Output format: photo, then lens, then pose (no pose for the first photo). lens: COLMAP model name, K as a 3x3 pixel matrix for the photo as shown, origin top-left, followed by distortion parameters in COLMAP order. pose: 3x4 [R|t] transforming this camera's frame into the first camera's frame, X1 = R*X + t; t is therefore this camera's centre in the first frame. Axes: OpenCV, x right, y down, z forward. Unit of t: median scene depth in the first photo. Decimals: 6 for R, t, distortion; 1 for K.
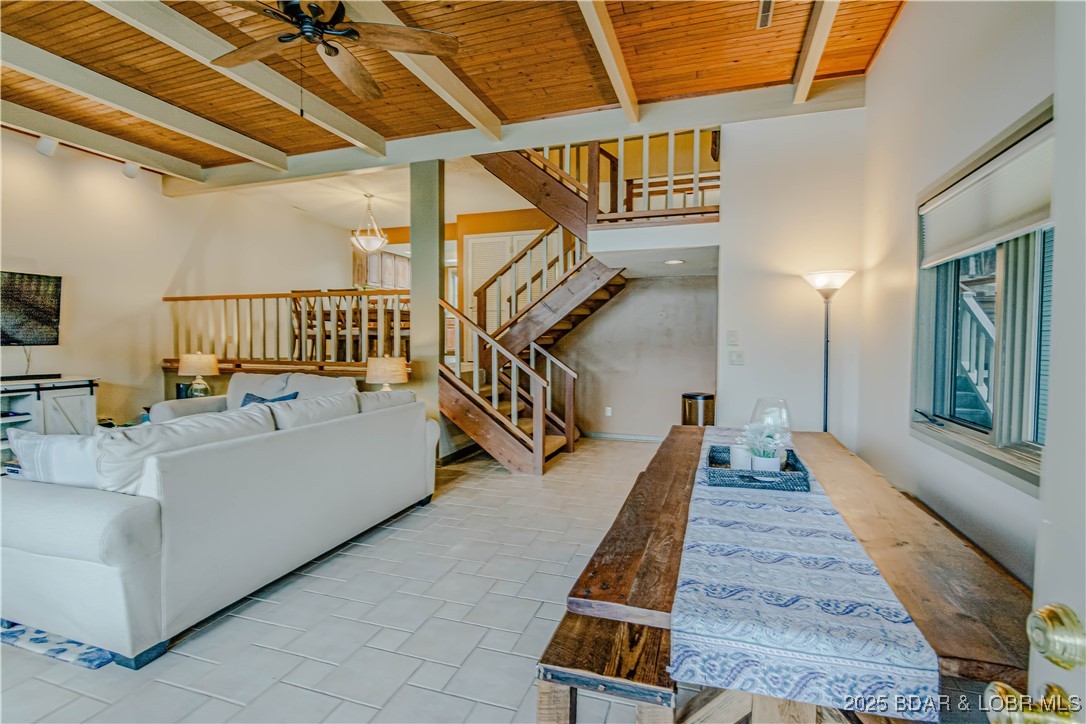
lens RADIAL K [[530.1, 0, 537.8], [0, 530.1, 357.4], [0, 0, 1]] dist [-0.000626, -0.007530]
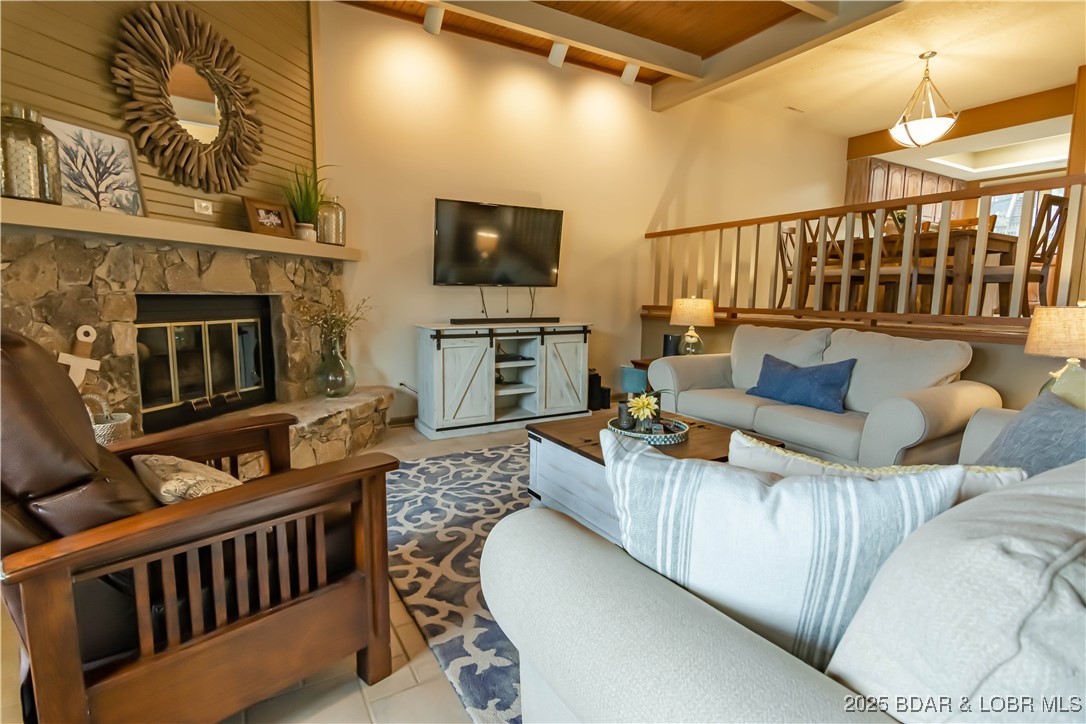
lens RADIAL K [[530.1, 0, 537.8], [0, 530.1, 357.4], [0, 0, 1]] dist [-0.000626, -0.007530]
pose [[0.755829, 0.082626, -0.649535, -0.315139], [-0.029376, 0.995286, 0.092425, 0.015362], [0.654110, -0.050777, 0.754693, 0.264425]]
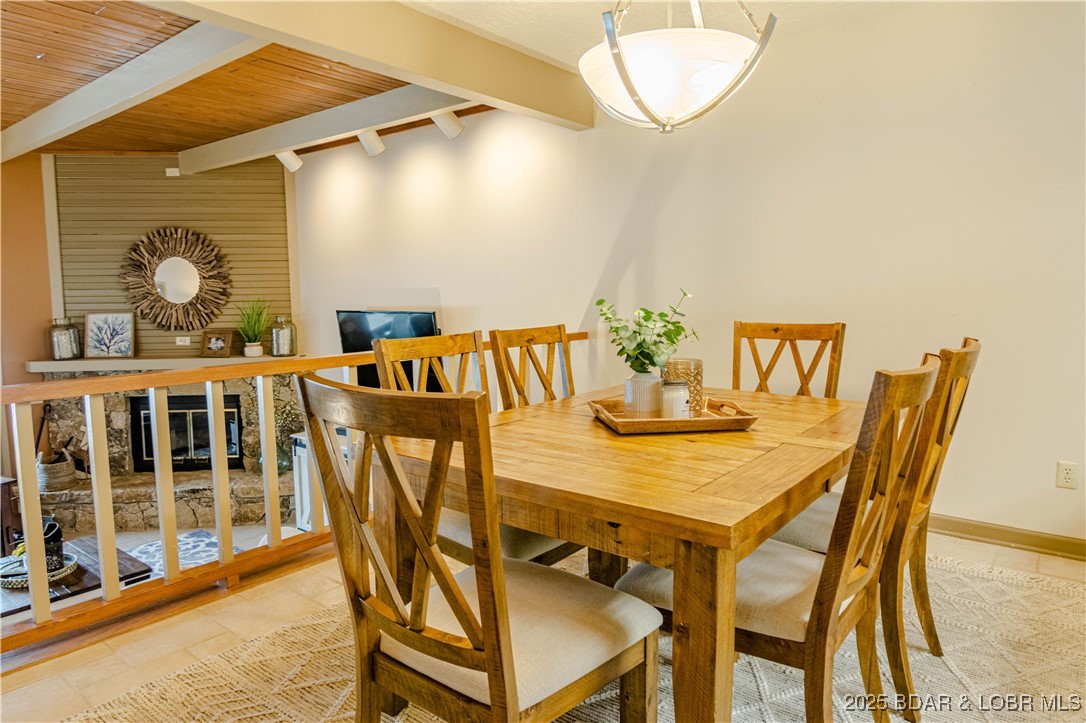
lens RADIAL K [[677.8, 0, 538.4], [0, 677.8, 360.8], [0, 0, 1]] dist [-0.003716, -0.001860]
pose [[-0.343665, 0.099727, -0.933782, -0.079767], [-0.021079, 0.993276, 0.113838, -0.196486], [0.938856, 0.058806, -0.339251, 1.454109]]
